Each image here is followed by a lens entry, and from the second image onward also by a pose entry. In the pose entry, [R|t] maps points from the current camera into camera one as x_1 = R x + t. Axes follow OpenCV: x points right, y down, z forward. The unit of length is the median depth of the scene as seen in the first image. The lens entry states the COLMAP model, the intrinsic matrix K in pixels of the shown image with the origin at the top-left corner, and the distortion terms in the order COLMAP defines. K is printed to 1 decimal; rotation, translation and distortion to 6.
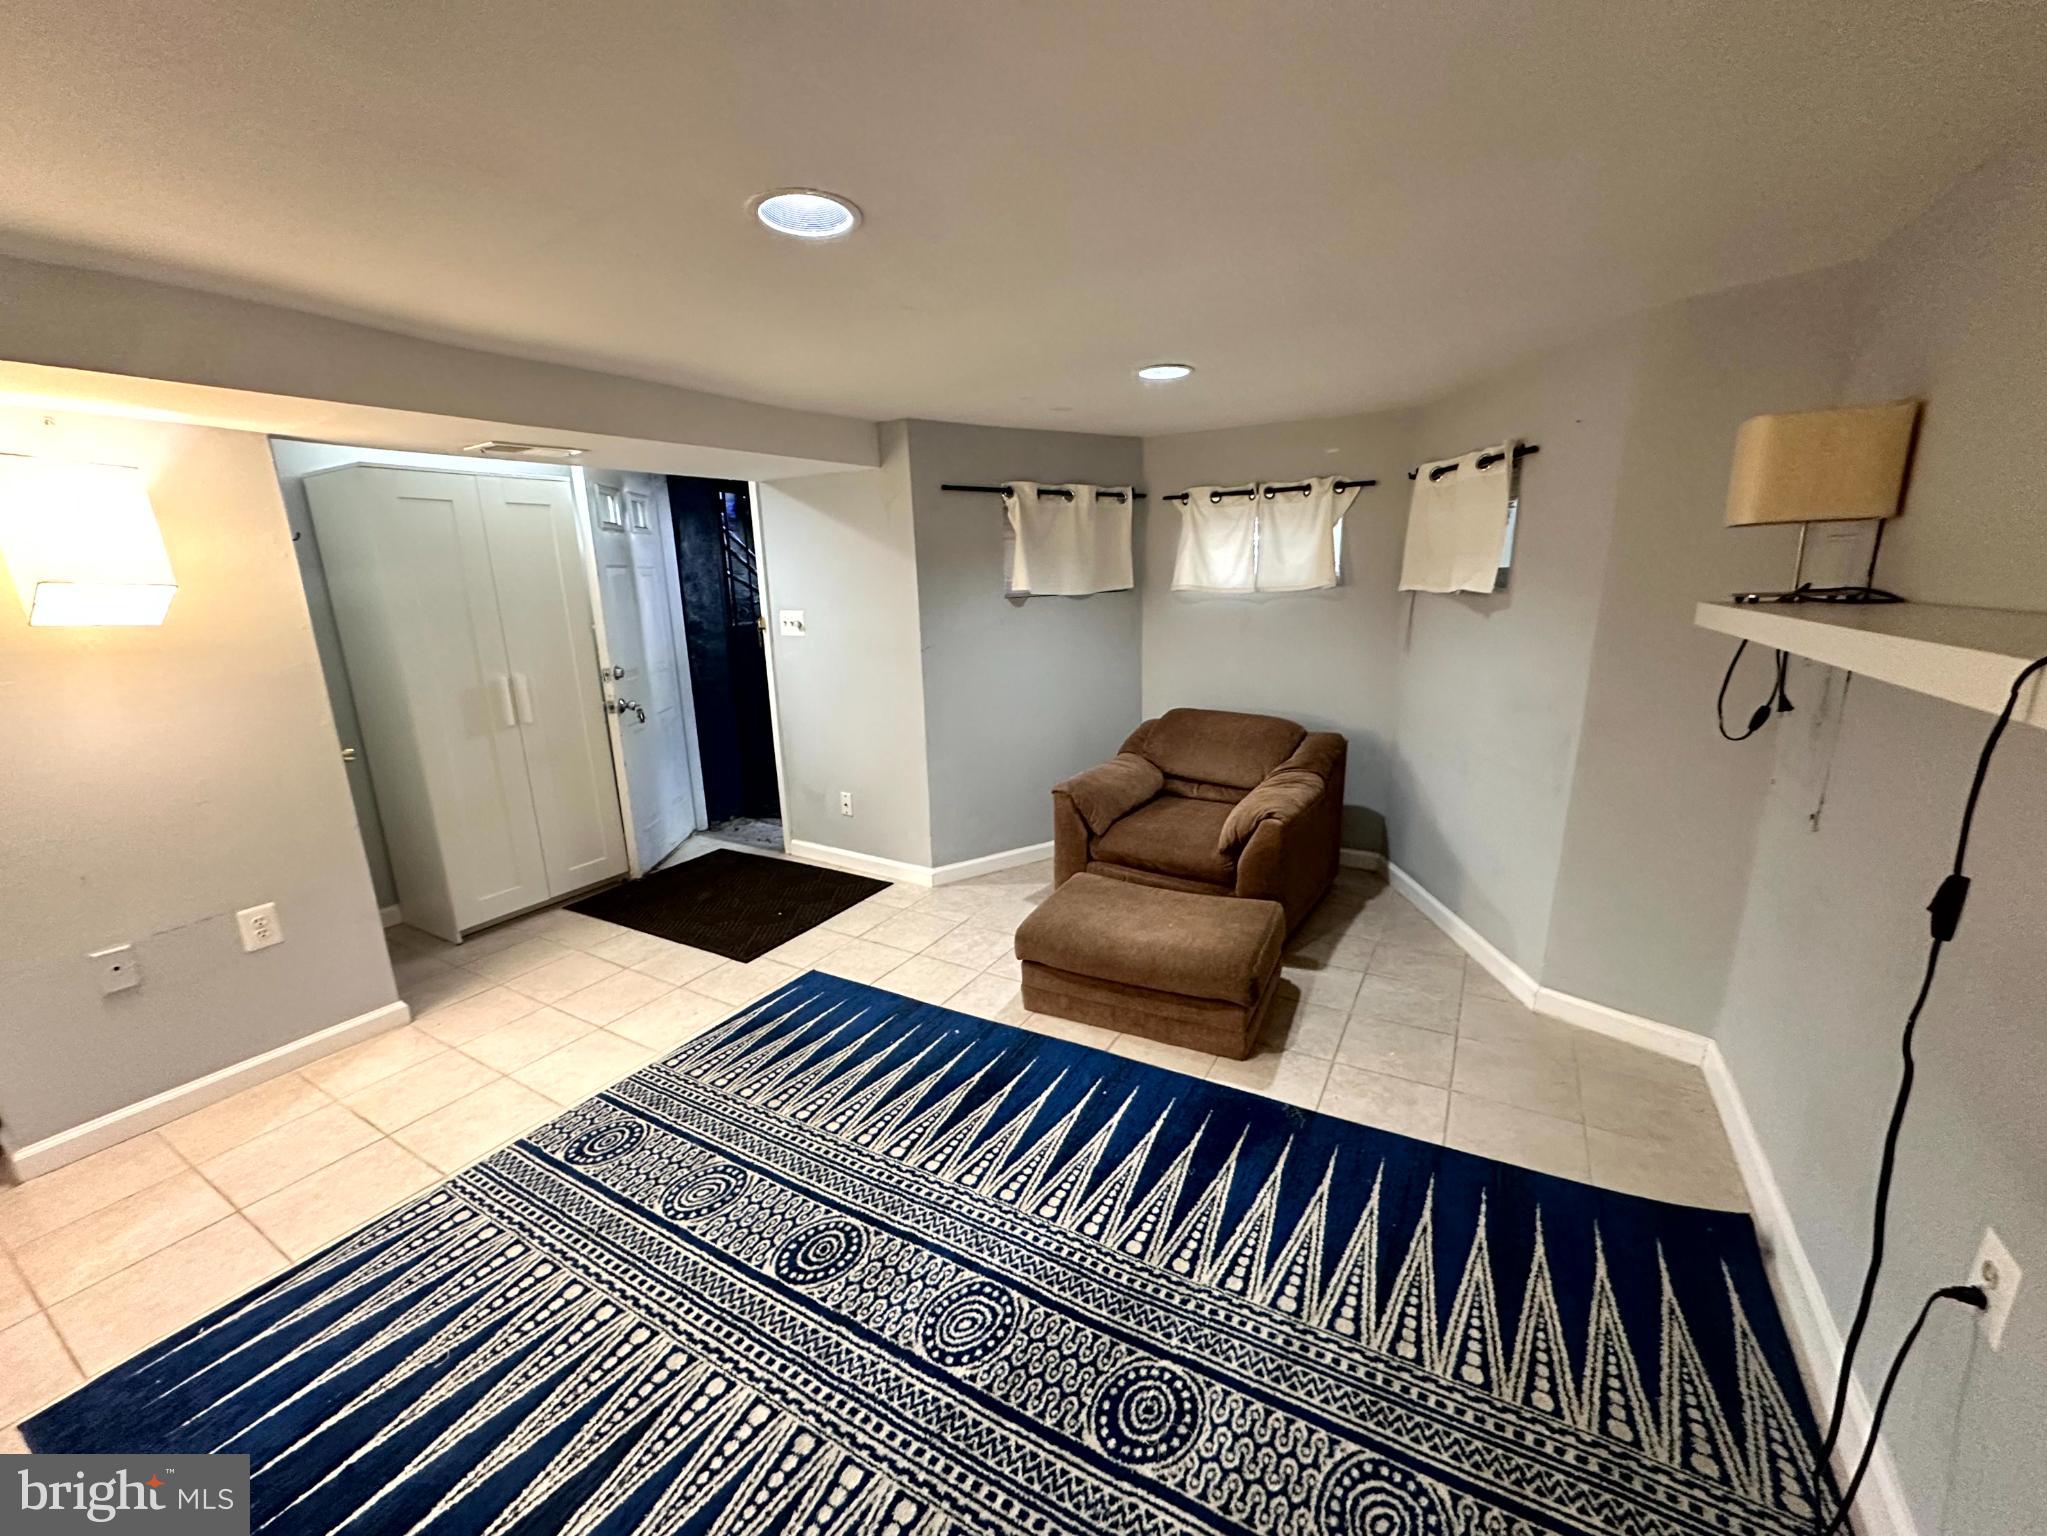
lens RADIAL K [[813.7, 0, 1020.2], [0, 813.7, 771.7], [0, 0, 1]] dist [-0.003344, 0.000484]
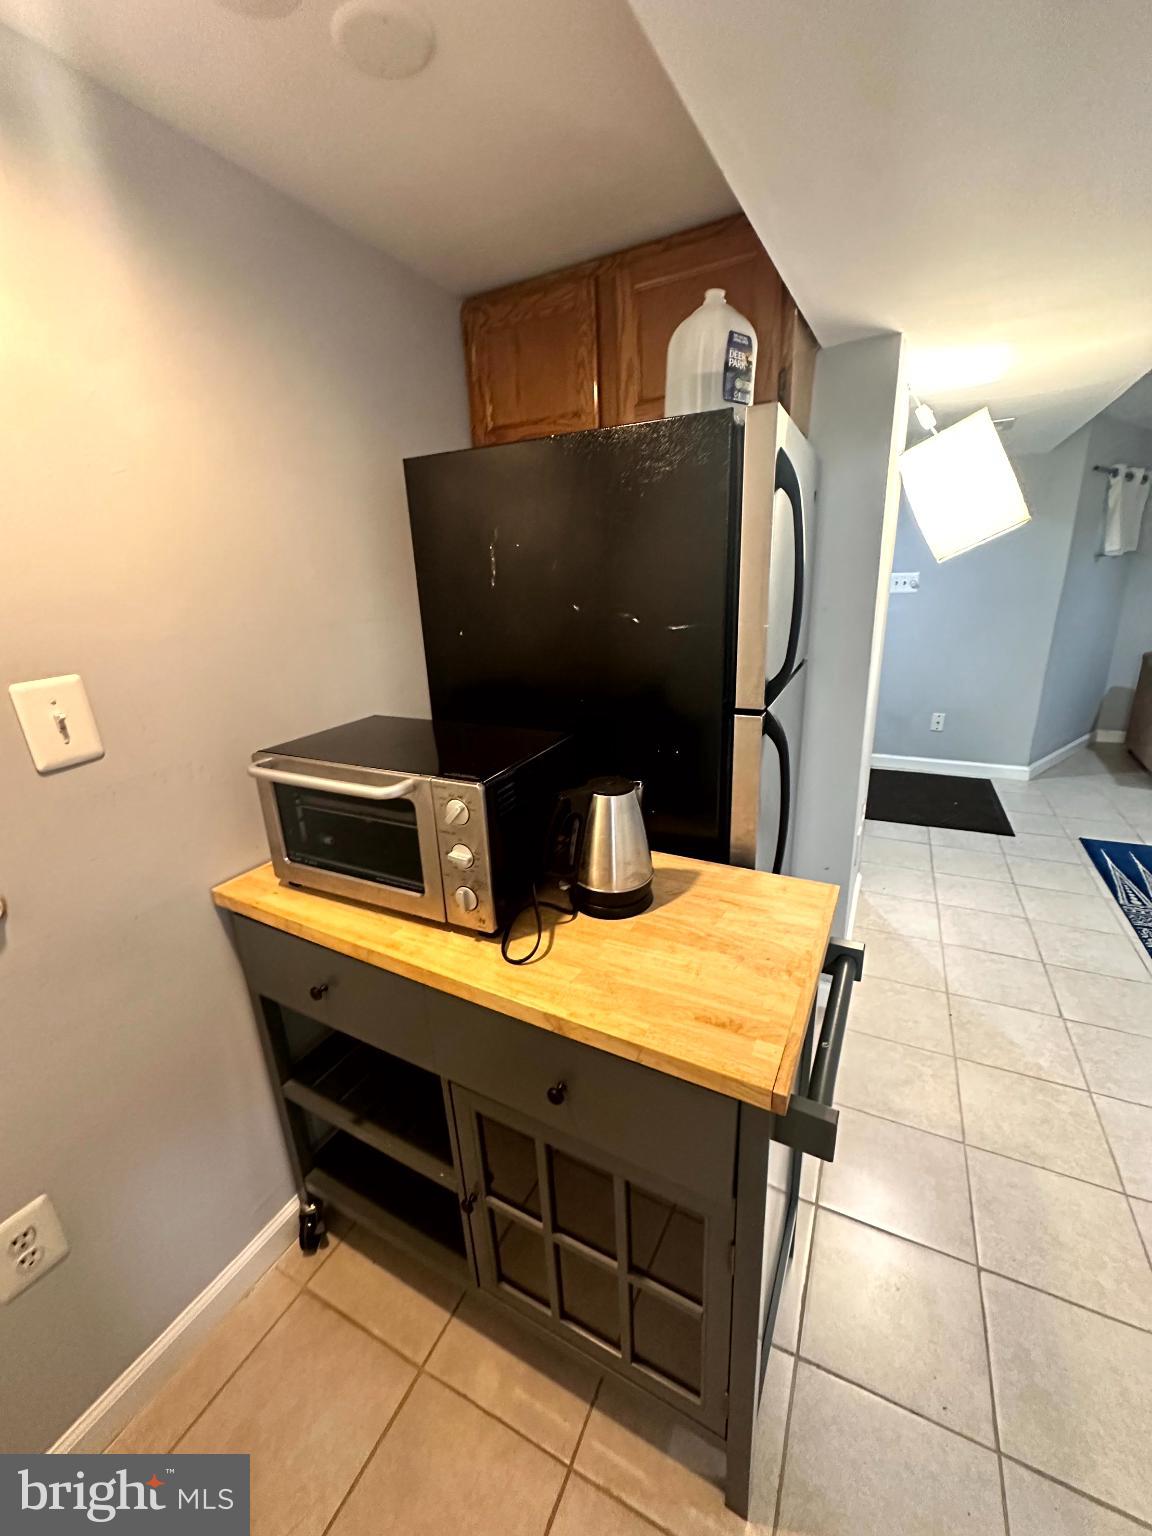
lens RADIAL K [[609.6, 0, 573.8], [0, 609.6, 765.3], [0, 0, 1]] dist [-0.002413, -0.000016]
pose [[0.997720, -0.040372, 0.054089, -1.350681], [0.036699, 0.997059, 0.067276, 0.033613], [-0.056646, -0.065137, 0.996267, 0.077326]]
